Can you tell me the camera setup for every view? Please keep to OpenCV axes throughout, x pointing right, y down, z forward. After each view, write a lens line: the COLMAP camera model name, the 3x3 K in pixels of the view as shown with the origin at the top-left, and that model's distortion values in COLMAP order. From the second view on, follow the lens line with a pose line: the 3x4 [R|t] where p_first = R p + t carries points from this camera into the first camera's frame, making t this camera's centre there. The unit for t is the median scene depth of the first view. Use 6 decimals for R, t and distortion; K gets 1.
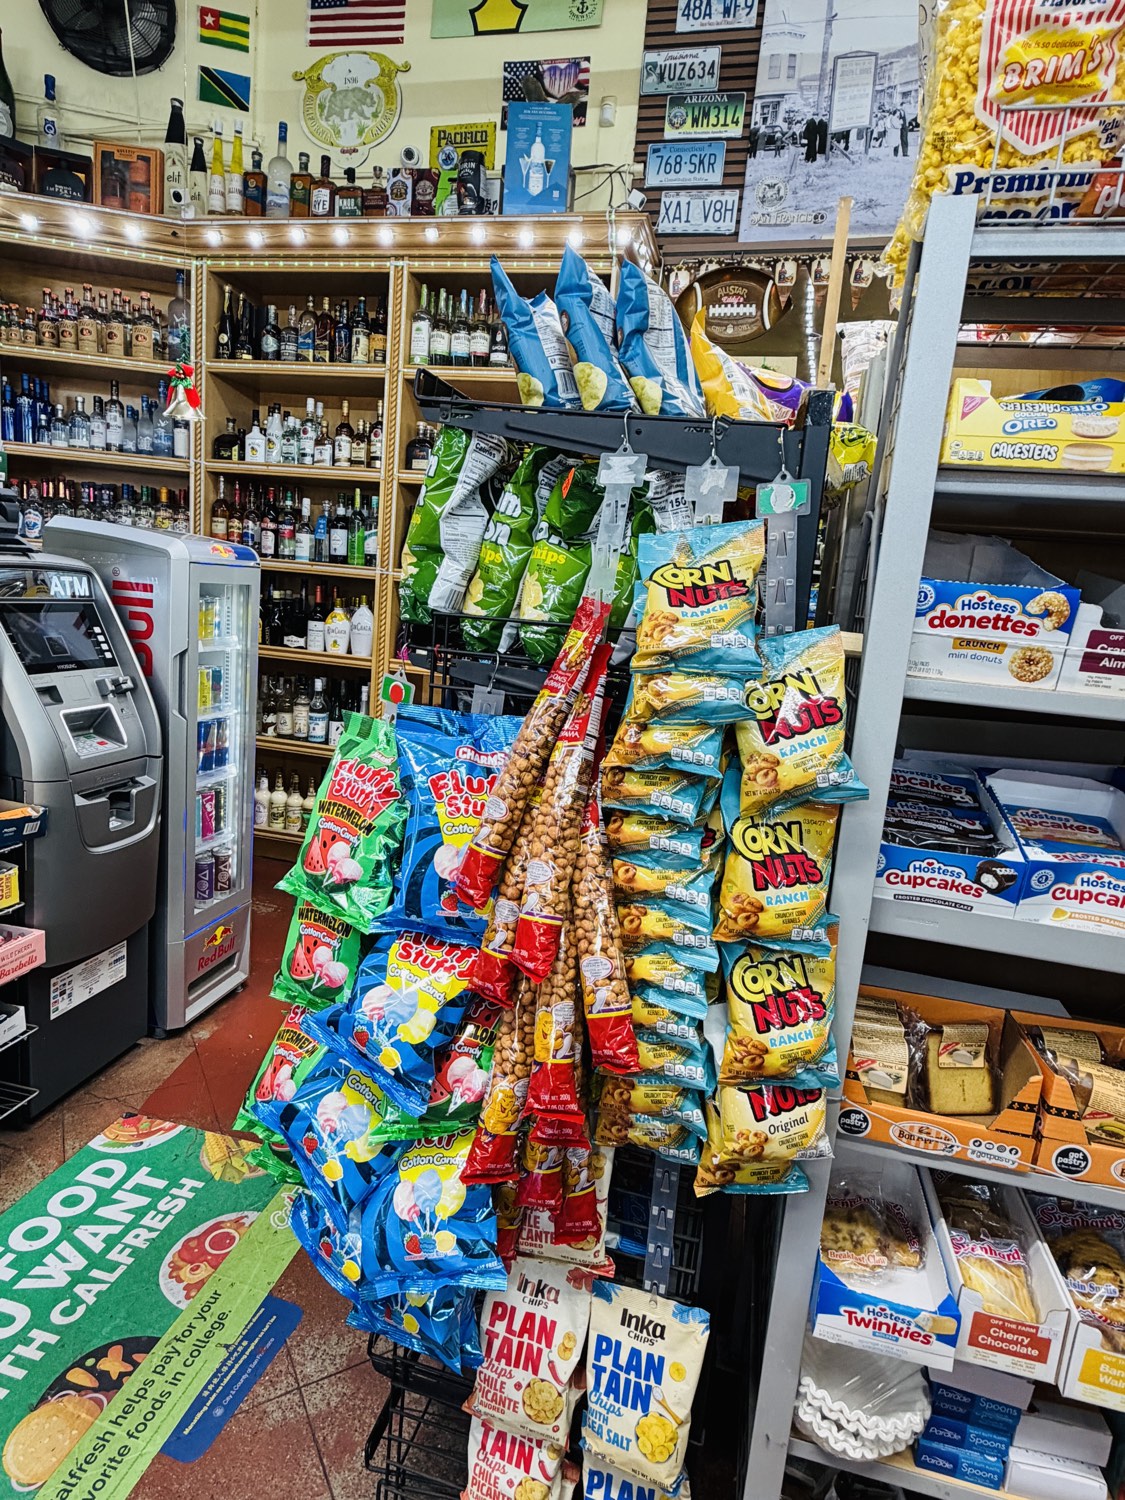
lens RADIAL K [[845.2, 0, 556.4], [0, 845.2, 734.0], [0, 0, 1]] dist [0.003379, -0.002504]
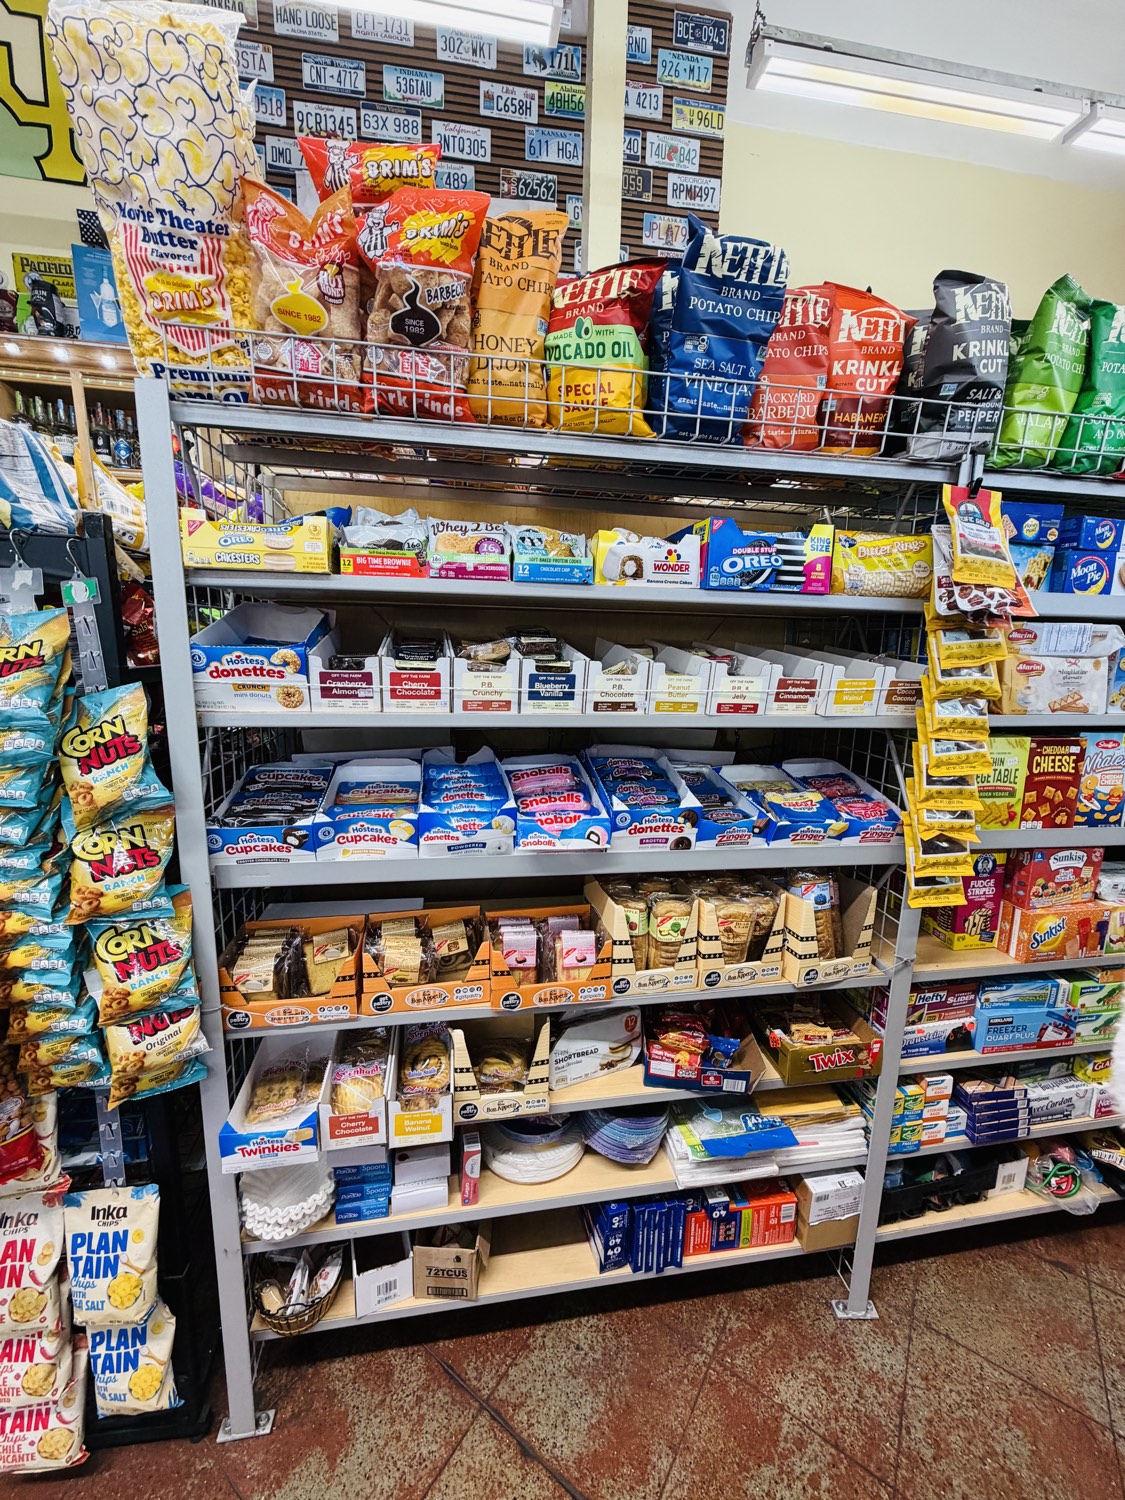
lens RADIAL K [[597.0, 0, 561.7], [0, 597.0, 743.6], [0, 0, 1]] dist [0.001114, -0.000131]
pose [[0.911569, -0.129666, 0.390166, 0.218850], [0.122201, 0.991529, 0.044015, 0.005227], [-0.392568, 0.007556, 0.919692, -0.068426]]
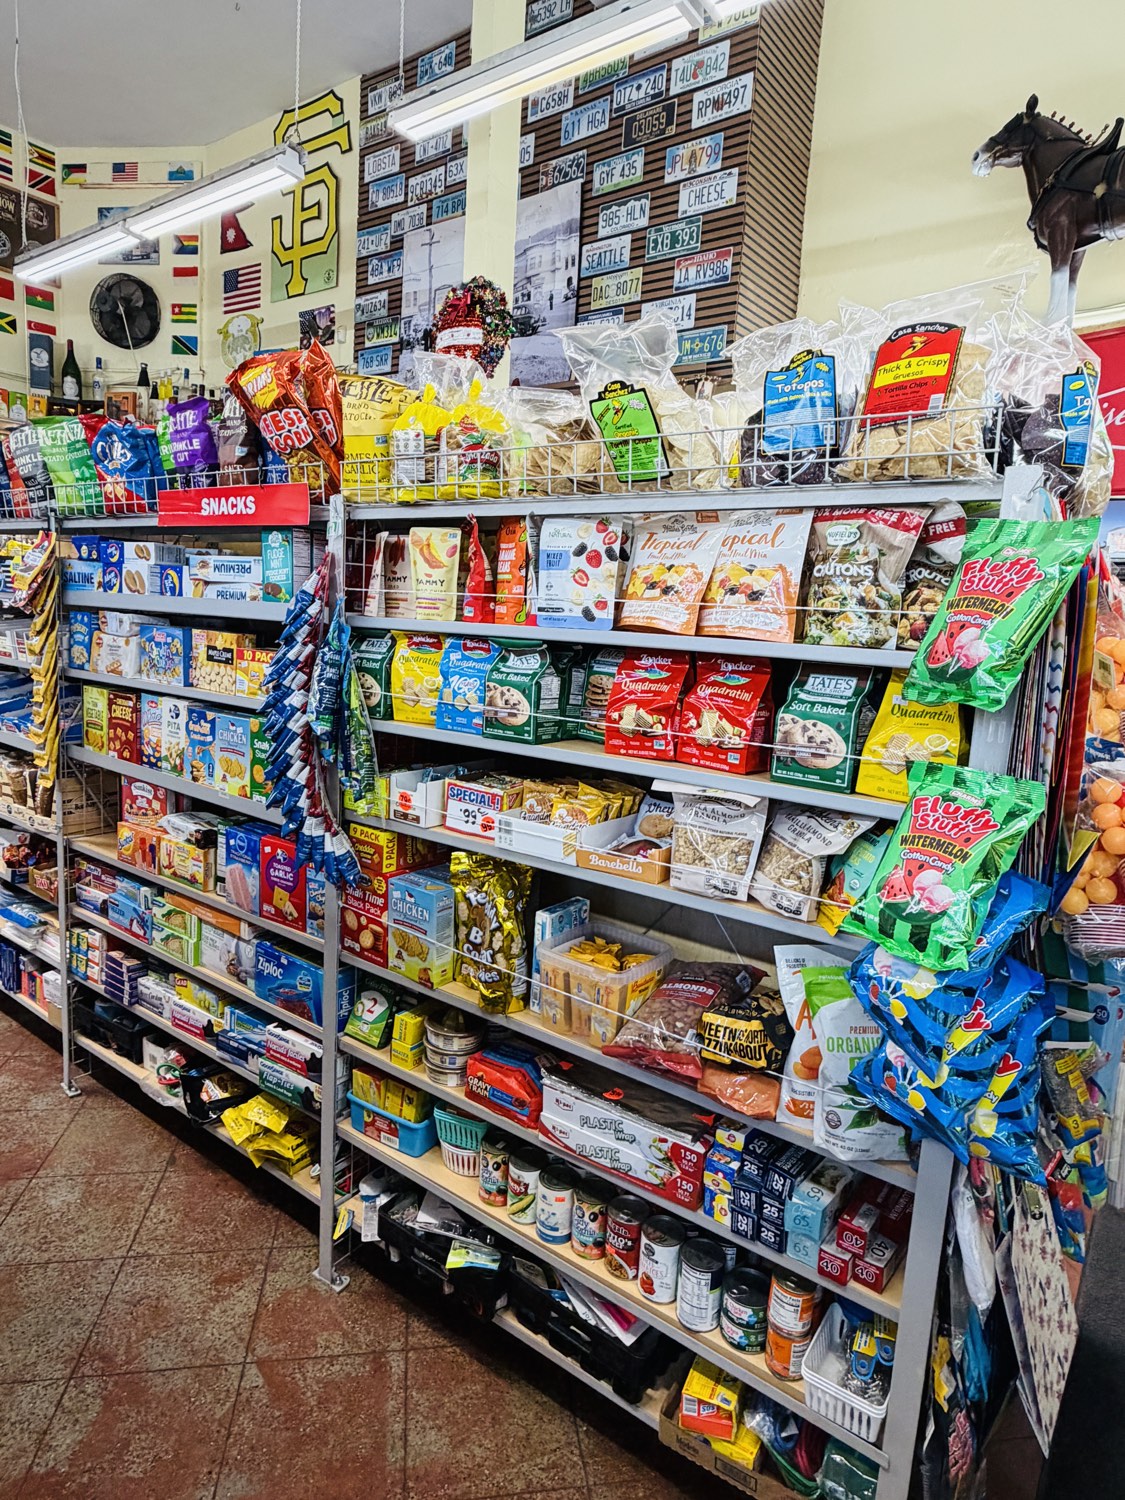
lens RADIAL K [[881.0, 0, 566.8], [0, 881.0, 734.2], [0, 0, 1]] dist [0.000170, 0.002193]
pose [[0.928125, 0.021685, -0.371638, 1.745585], [-0.045510, 0.997423, -0.055456, 0.163133], [0.369477, 0.068383, 0.926720, -0.560861]]
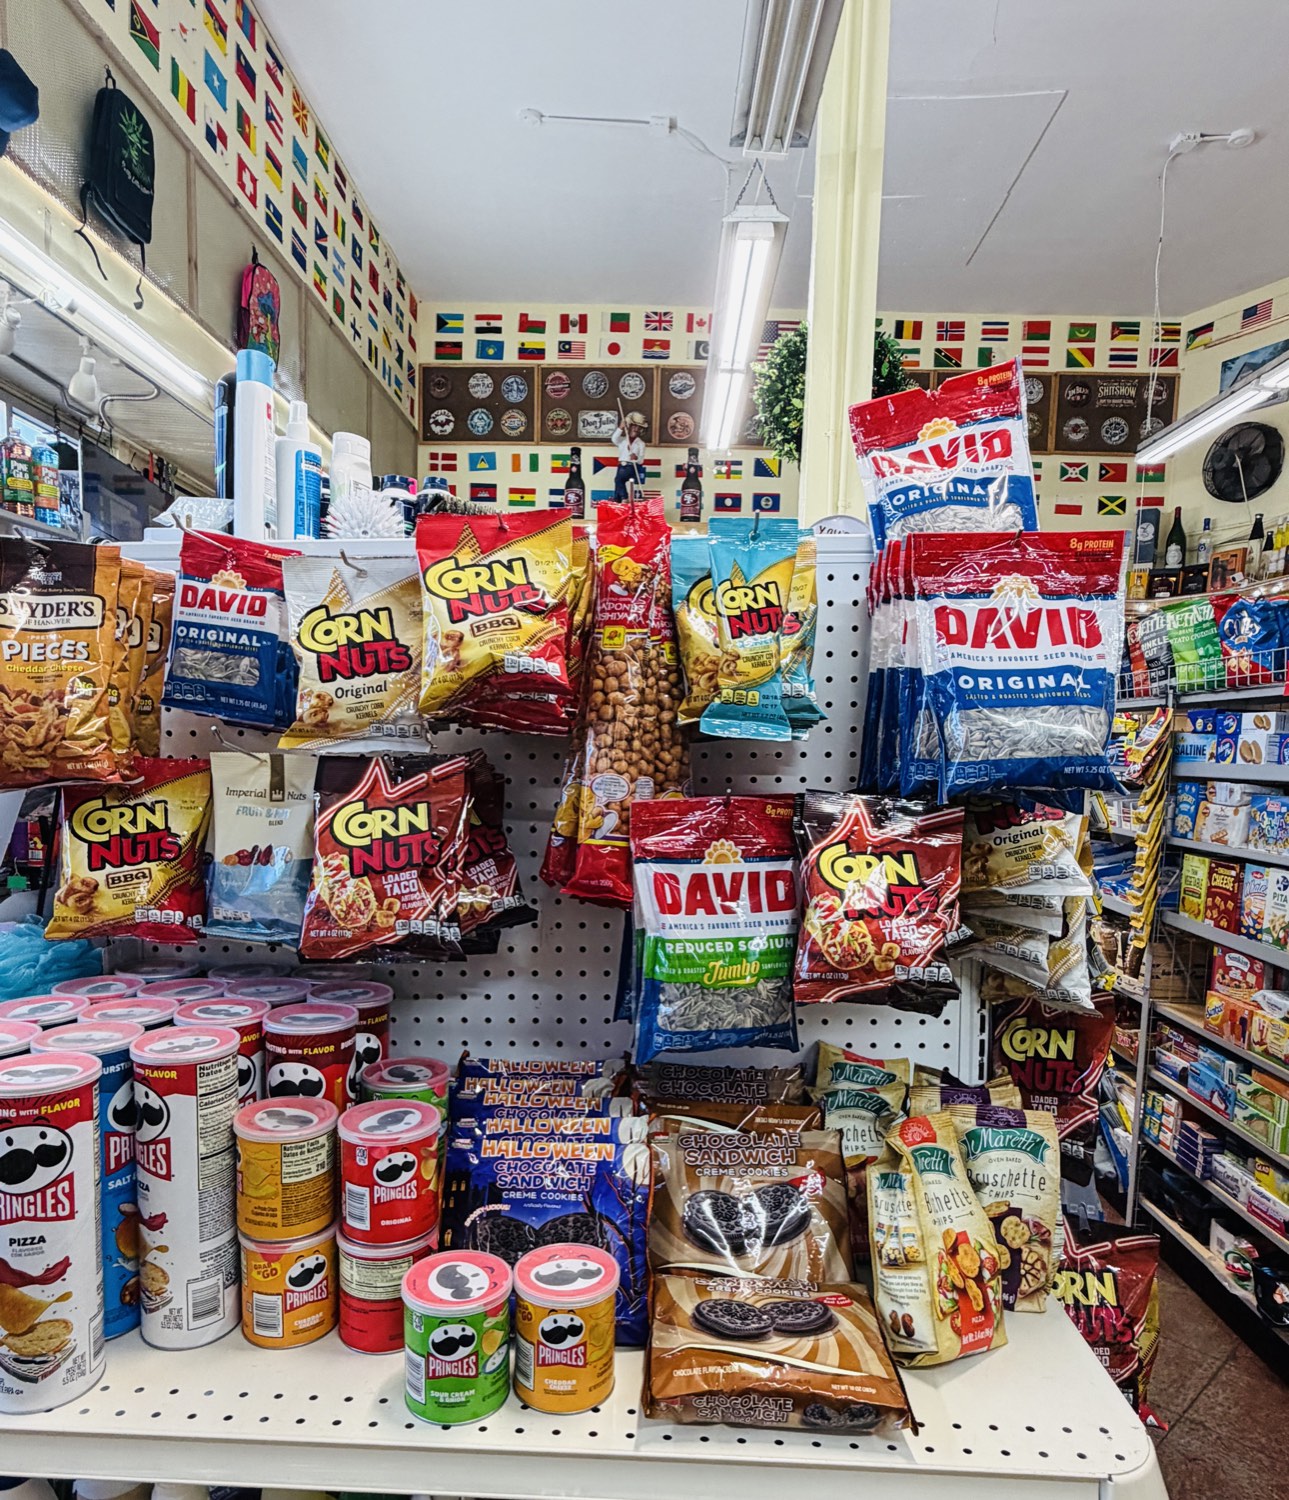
lens RADIAL K [[1012.3, 0, 629.2], [0, 1012.3, 840.2], [0, 0, 1]] dist [0.002217, -0.001118]
pose [[0.219666, 0.017413, -0.975420, 1.891628], [-0.183627, 0.982708, -0.023810, 0.215715], [0.958138, 0.184344, 0.219065, -0.746075]]
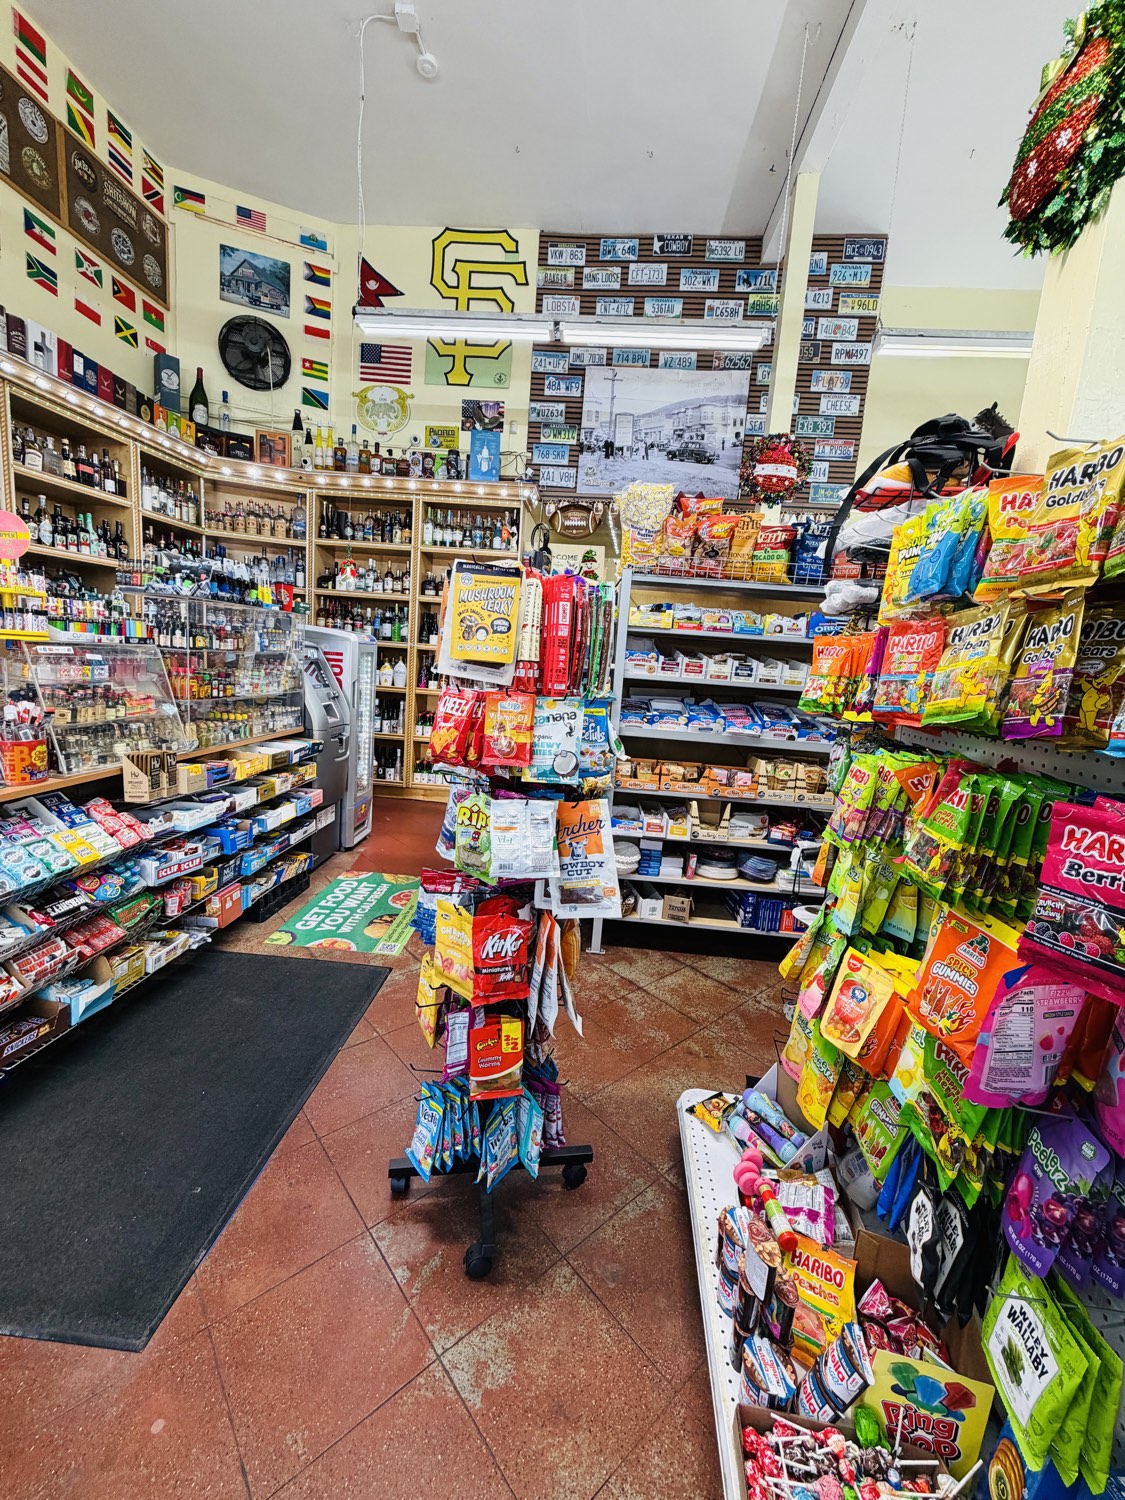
lens RADIAL K [[597.0, 0, 562.1], [0, 597.0, 743.2], [0, 0, 1]] dist [0.001114, -0.000131]
pose [[0.984092, -0.037776, 0.173596, -0.172446], [0.040421, 0.999114, -0.011724, 0.122153], [-0.172999, 0.018555, 0.984747, -0.756241]]
